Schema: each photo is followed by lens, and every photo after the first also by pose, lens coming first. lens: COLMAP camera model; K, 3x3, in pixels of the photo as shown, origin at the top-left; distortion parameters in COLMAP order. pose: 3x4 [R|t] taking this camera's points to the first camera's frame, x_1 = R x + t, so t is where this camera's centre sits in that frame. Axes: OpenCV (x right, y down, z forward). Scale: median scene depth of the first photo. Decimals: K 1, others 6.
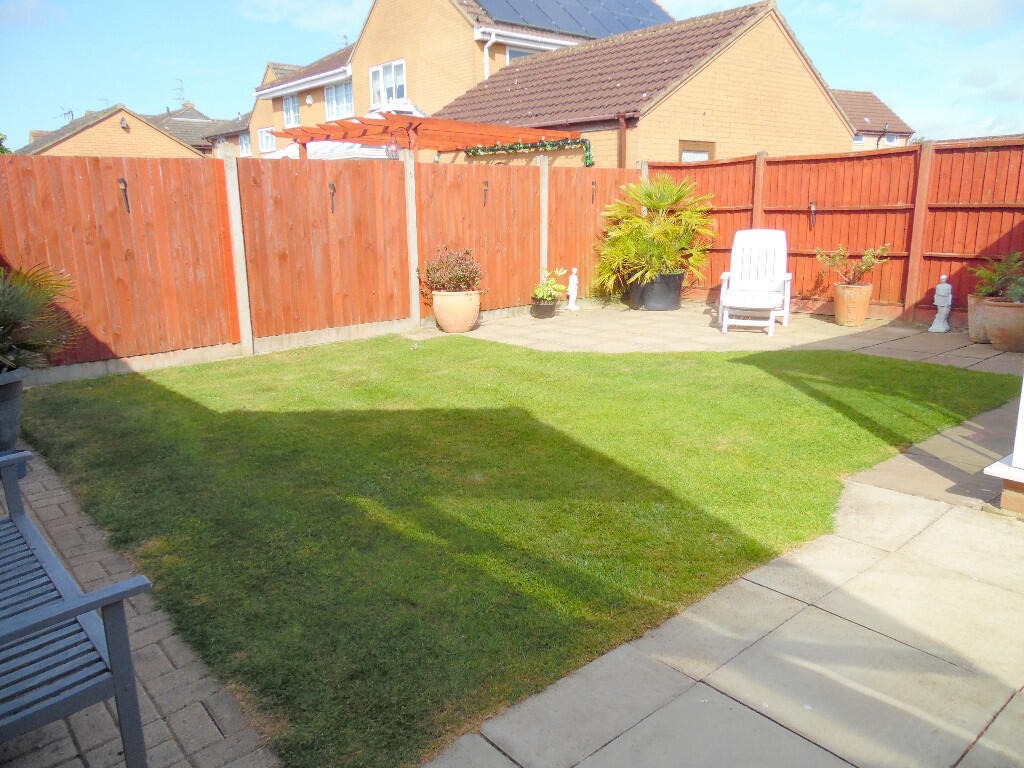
lens RADIAL K [[767.2, 0, 512.2], [0, 767.2, 384.4], [0, 0, 1]] dist [-0.046093, 0.056426]
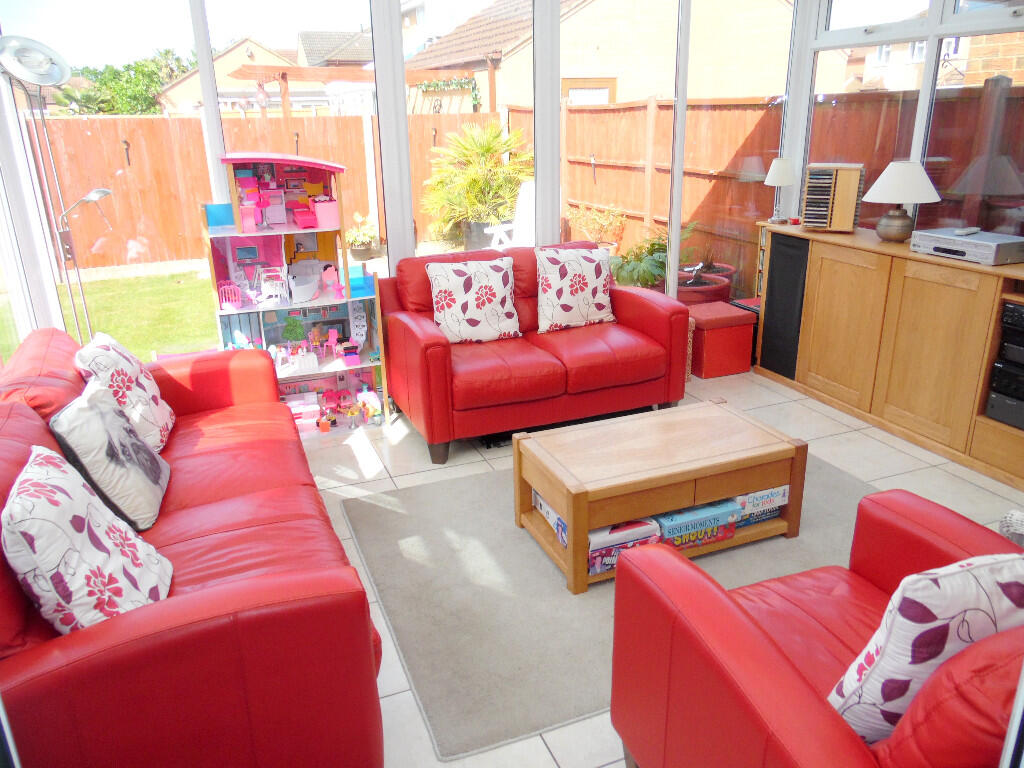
lens RADIAL K [[767.2, 0, 514.7], [0, 767.2, 385.3], [0, 0, 1]] dist [-0.046093, 0.056426]
pose [[0.947848, 0.105383, -0.300795, 0.655784], [-0.069383, 0.989347, 0.127981, -0.074504], [0.311078, -0.100437, 0.945062, 0.042052]]
